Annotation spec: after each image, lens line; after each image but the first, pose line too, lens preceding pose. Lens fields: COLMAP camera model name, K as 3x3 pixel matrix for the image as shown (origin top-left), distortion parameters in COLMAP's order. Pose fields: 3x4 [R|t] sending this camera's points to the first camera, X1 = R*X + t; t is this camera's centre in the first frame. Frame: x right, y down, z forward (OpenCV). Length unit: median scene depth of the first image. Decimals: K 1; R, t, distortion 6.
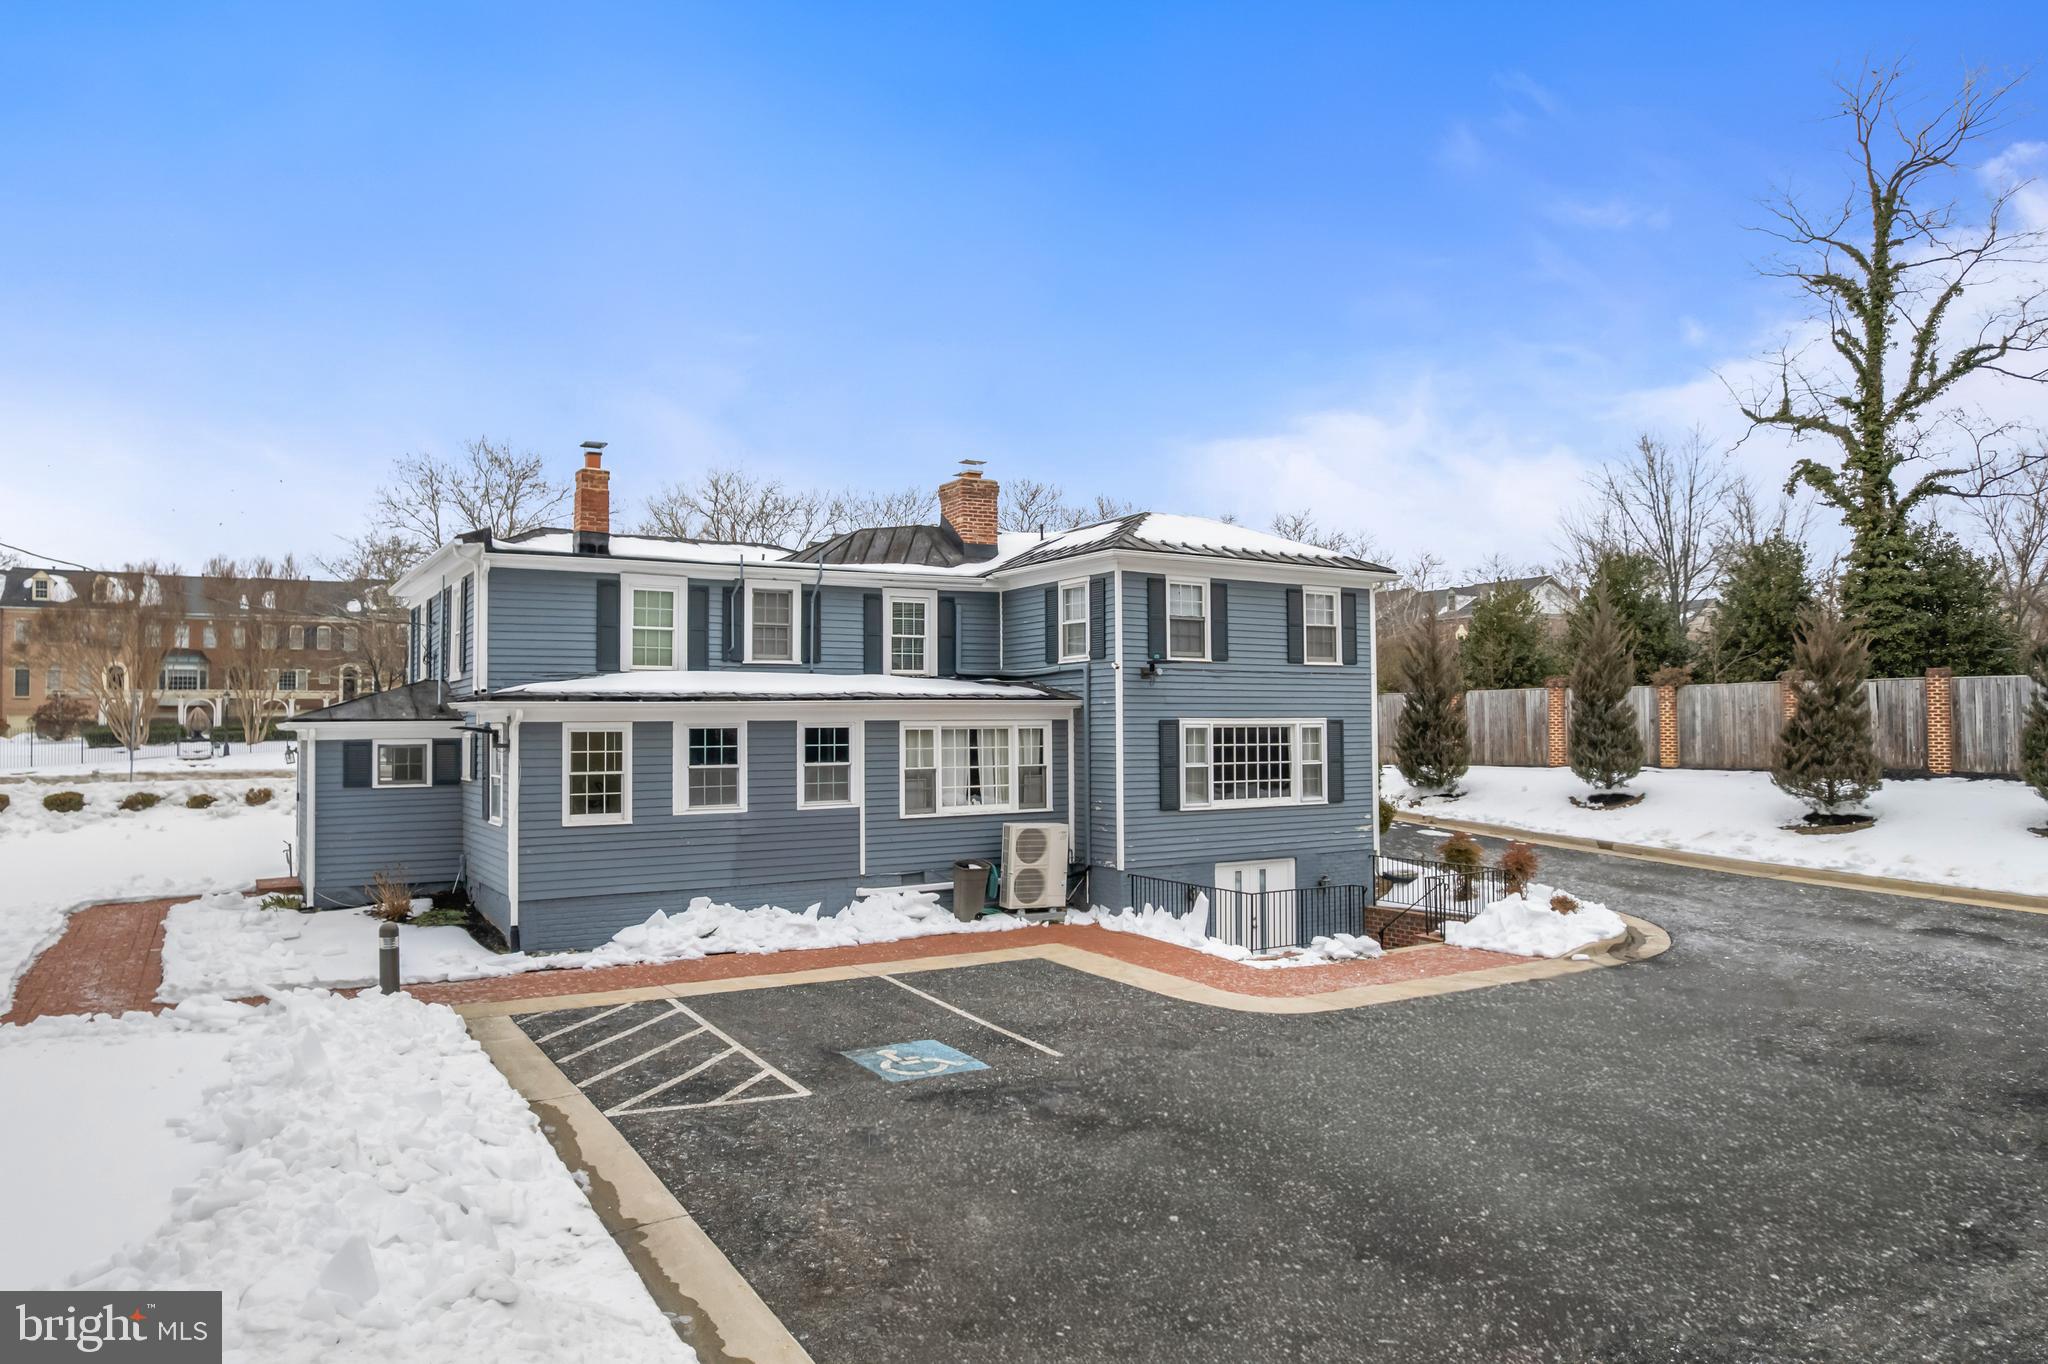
lens RADIAL K [[1312.4, 0, 1024.0], [0, 1312.4, 682.0], [0, 0, 1]] dist [-0.020803, 0.004155]
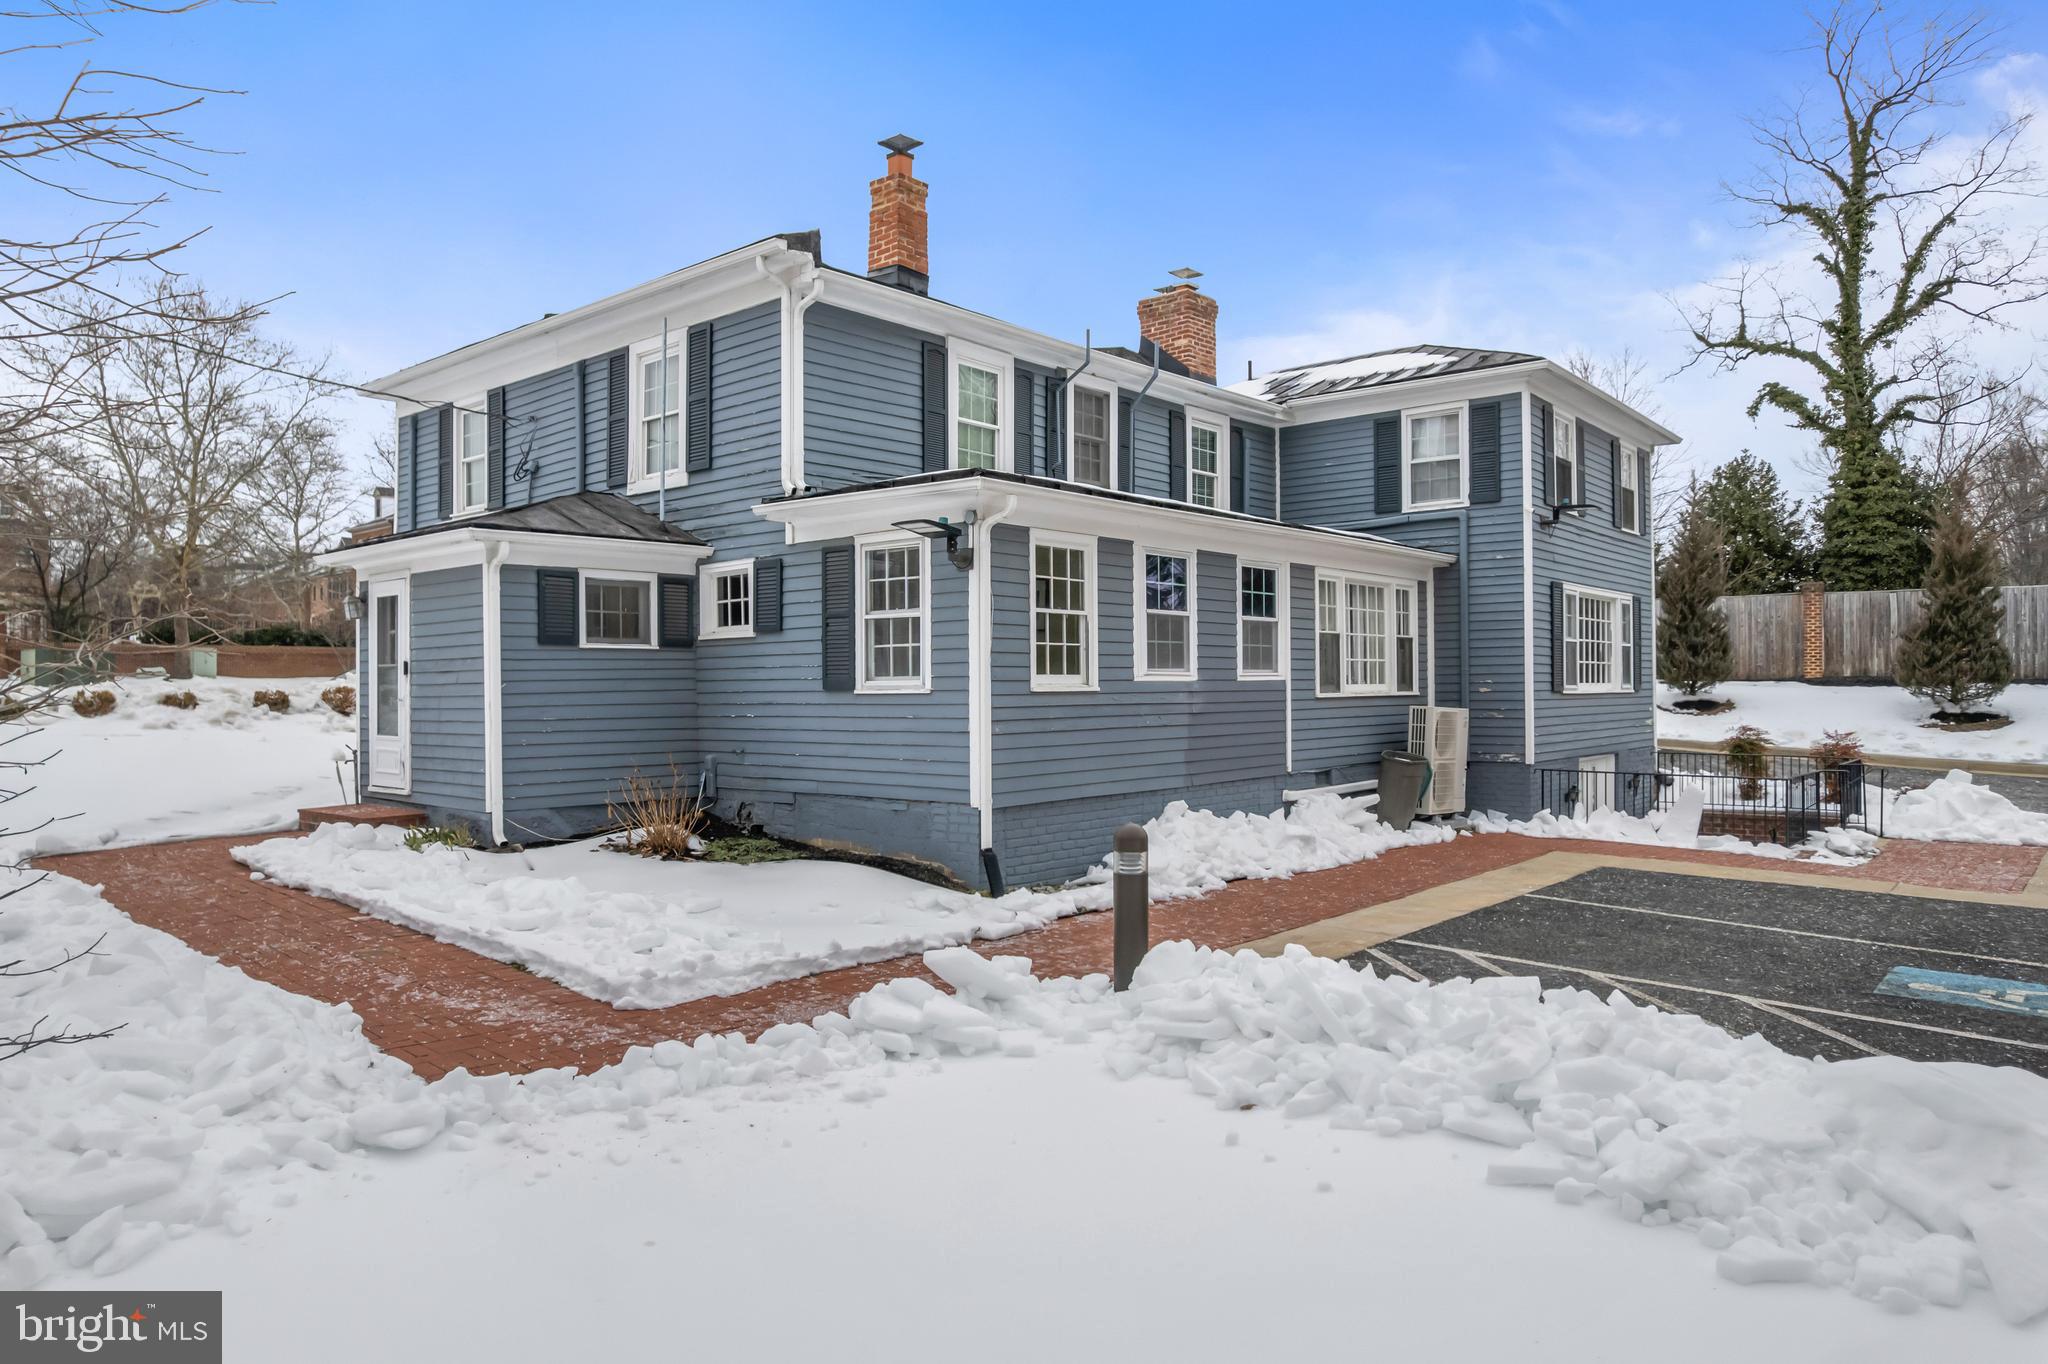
lens RADIAL K [[1312.4, 0, 1024.0], [0, 1312.4, 682.0], [0, 0, 1]] dist [-0.020803, 0.004155]
pose [[0.954278, 0.002611, 0.298910, -0.436194], [-0.011241, 0.999568, 0.027158, 0.070601], [-0.298709, -0.029276, 0.953895, 0.312321]]
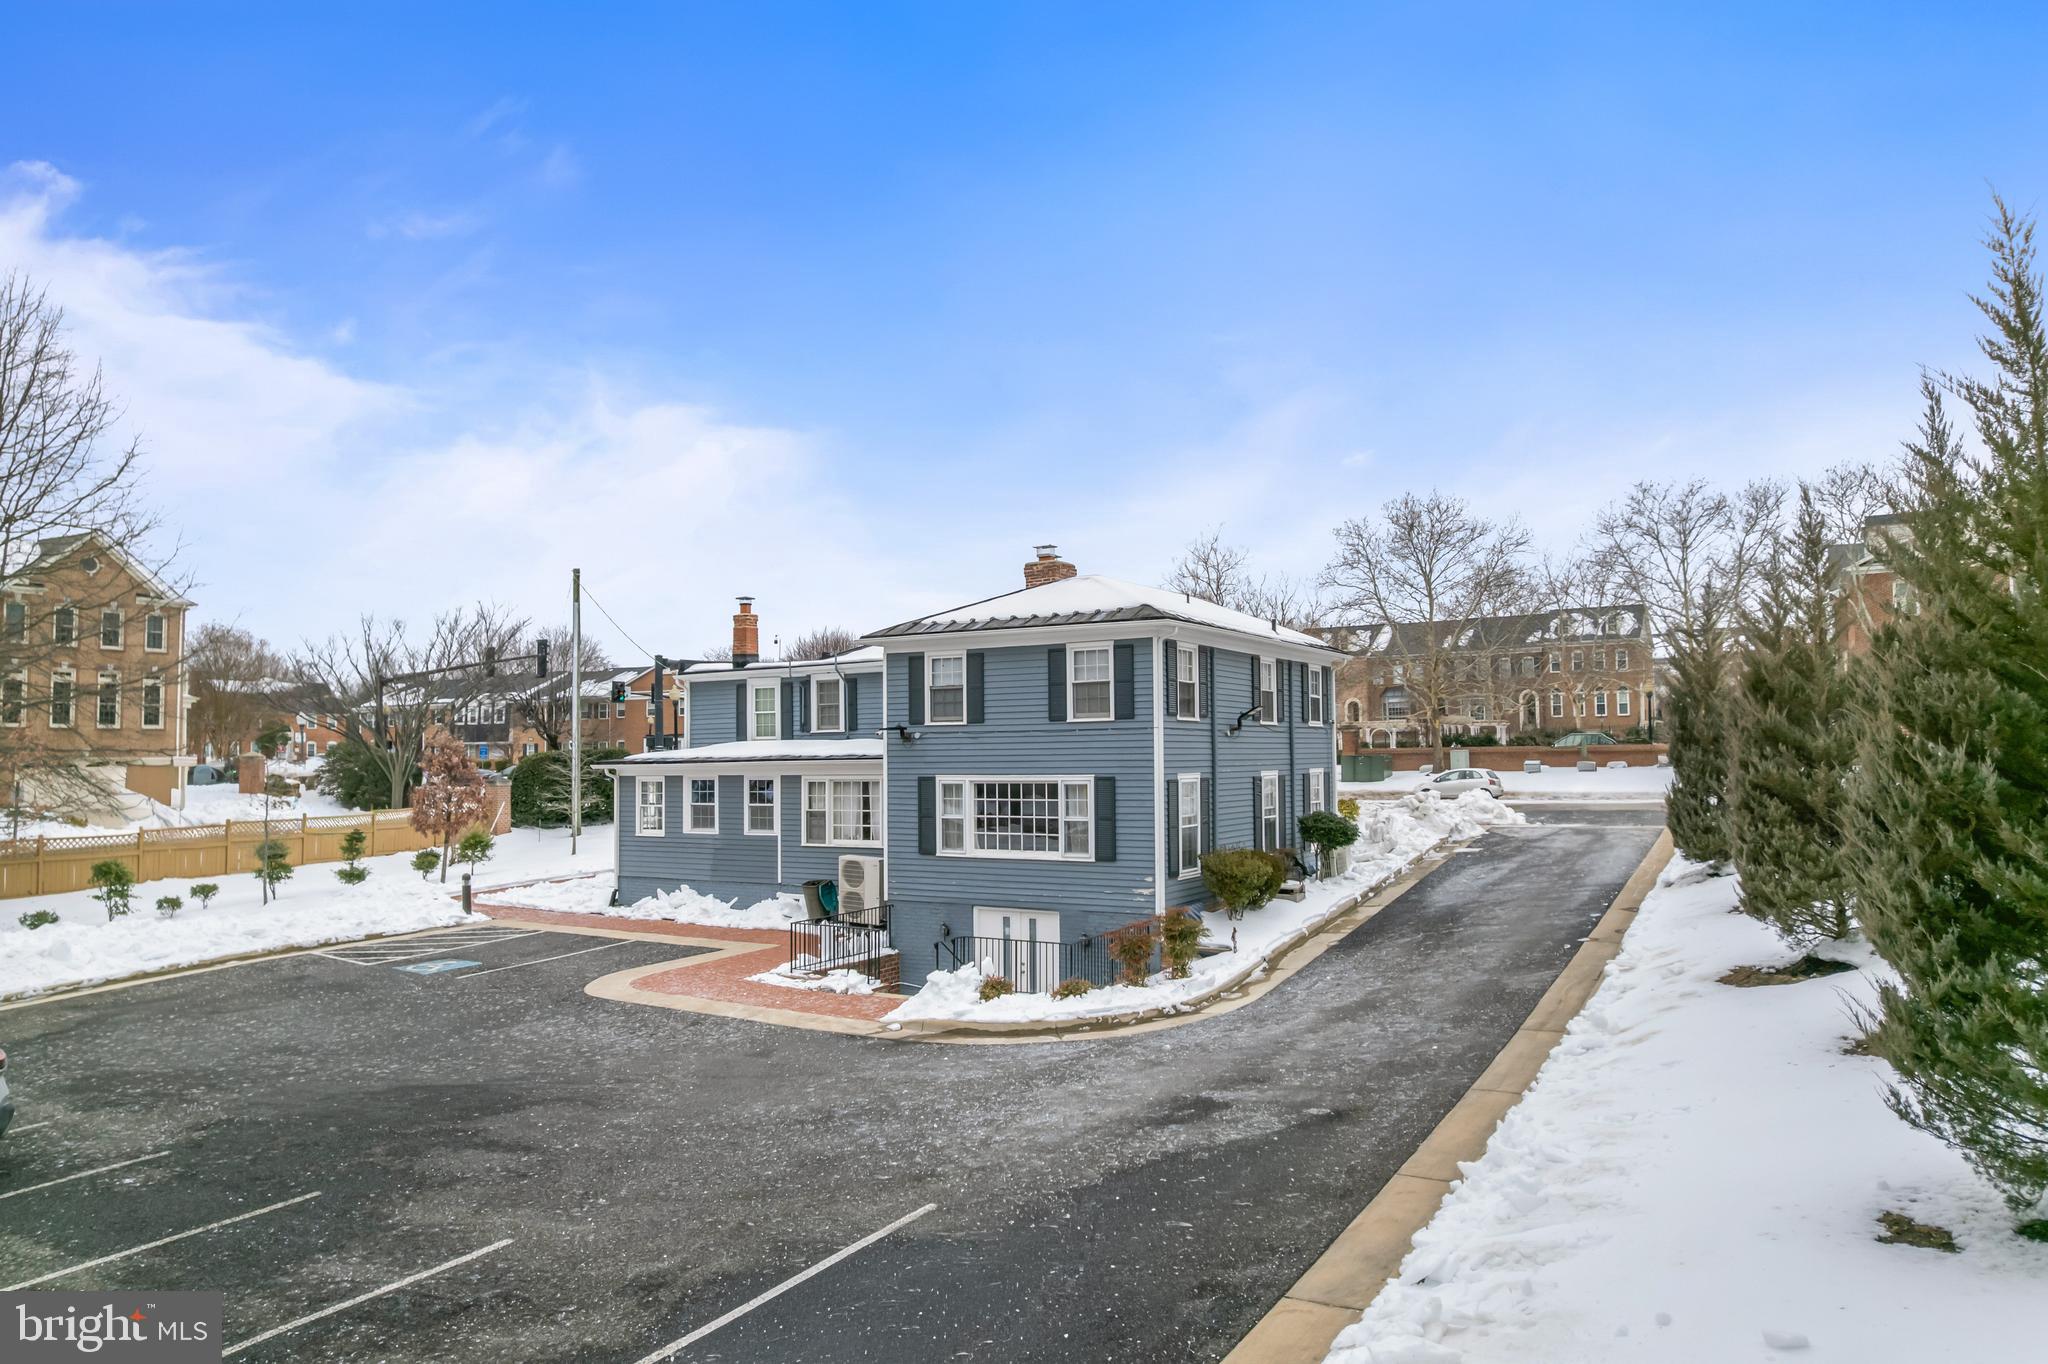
lens RADIAL K [[1312.4, 0, 1024.0], [0, 1312.4, 682.0], [0, 0, 1]] dist [-0.020803, 0.004155]
pose [[0.455051, -0.047465, -0.889199, 1.153467], [0.041365, 0.998627, -0.032137, -0.013581], [0.889504, -0.022158, 0.456390, 0.531370]]
